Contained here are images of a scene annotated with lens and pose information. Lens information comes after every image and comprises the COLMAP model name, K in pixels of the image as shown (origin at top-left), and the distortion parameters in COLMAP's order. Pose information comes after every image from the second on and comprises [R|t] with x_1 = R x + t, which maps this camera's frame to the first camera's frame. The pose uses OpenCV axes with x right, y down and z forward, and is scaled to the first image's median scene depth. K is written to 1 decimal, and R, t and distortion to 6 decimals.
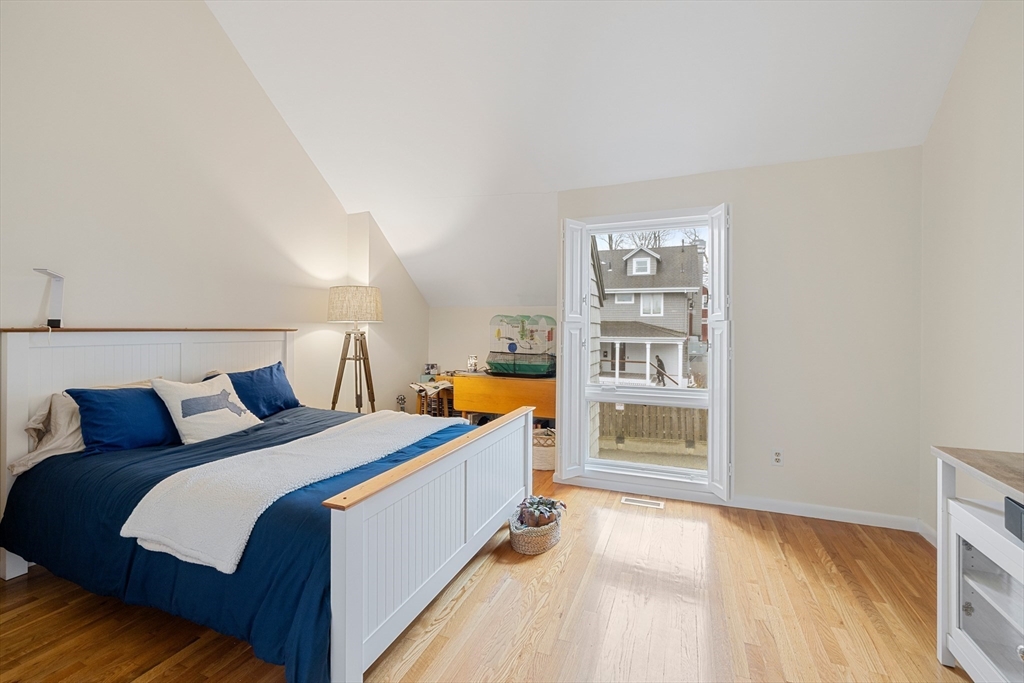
lens RADIAL K [[429.9, 0, 509.2], [0, 429.9, 335.3], [0, 0, 1]] dist [0.002622, 0.000740]
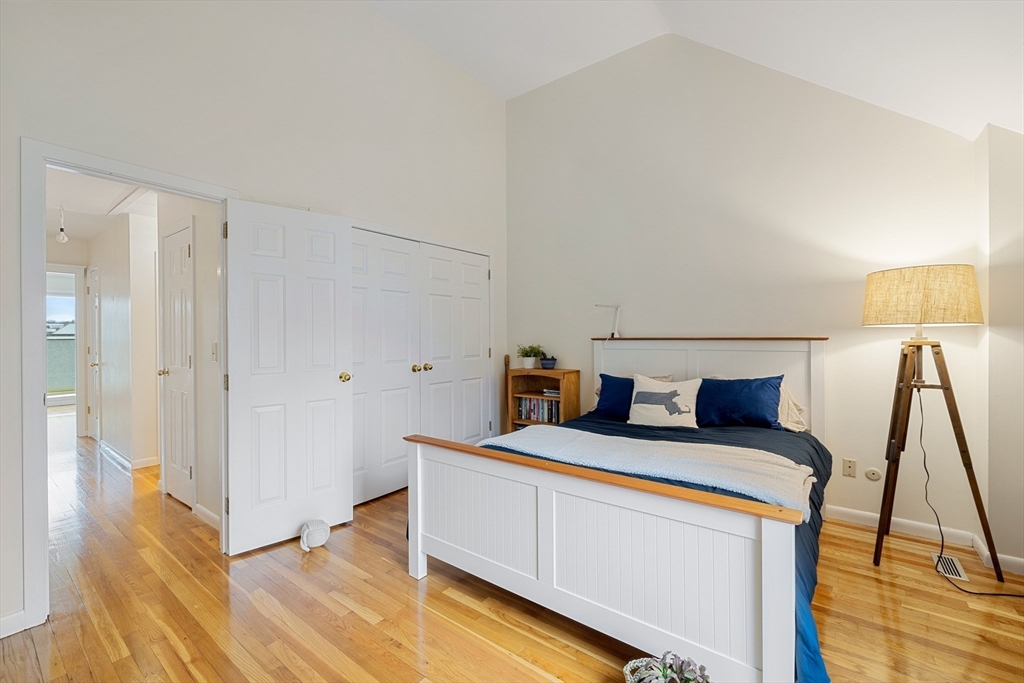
lens RADIAL K [[442.7, 0, 513.4], [0, 442.7, 337.4], [0, 0, 1]] dist [-0.000071, 0.000064]
pose [[-0.324950, 0.004004, -0.945723, 0.420415], [-0.005923, 0.999963, 0.006269, -0.015426], [0.945713, 0.007638, -0.324914, 0.658733]]
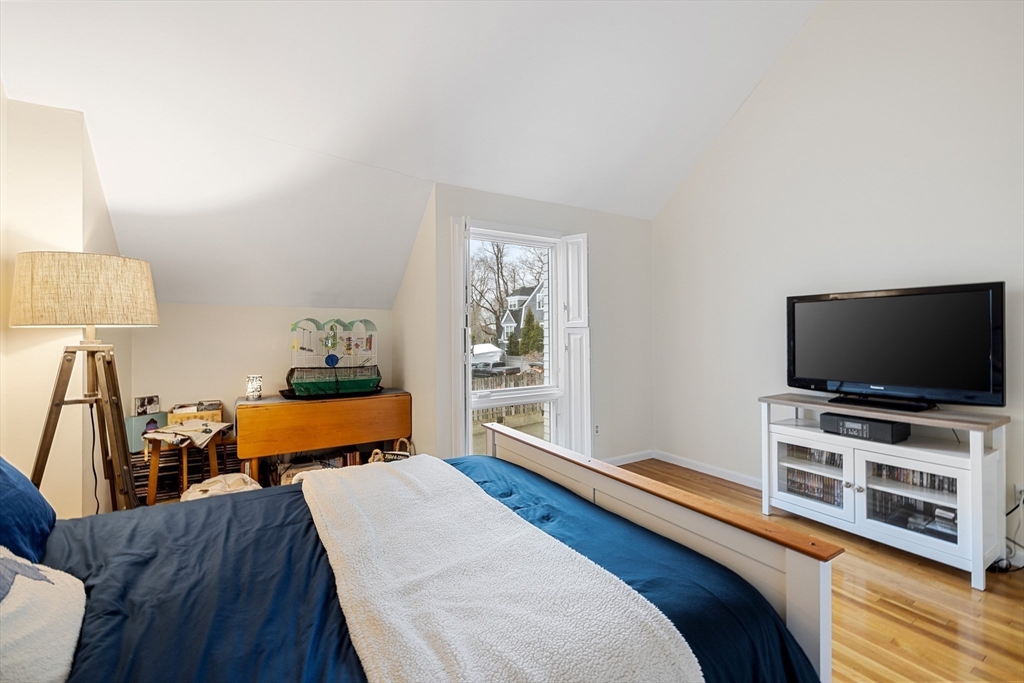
lens RADIAL K [[429.9, 0, 507.3], [0, 429.9, 336.3], [0, 0, 1]] dist [0.002622, 0.000740]
pose [[0.606011, -0.012663, 0.795355, -0.461788], [0.019892, 0.999802, 0.000761, -0.010508], [-0.795207, 0.015360, 0.606143, 0.305308]]
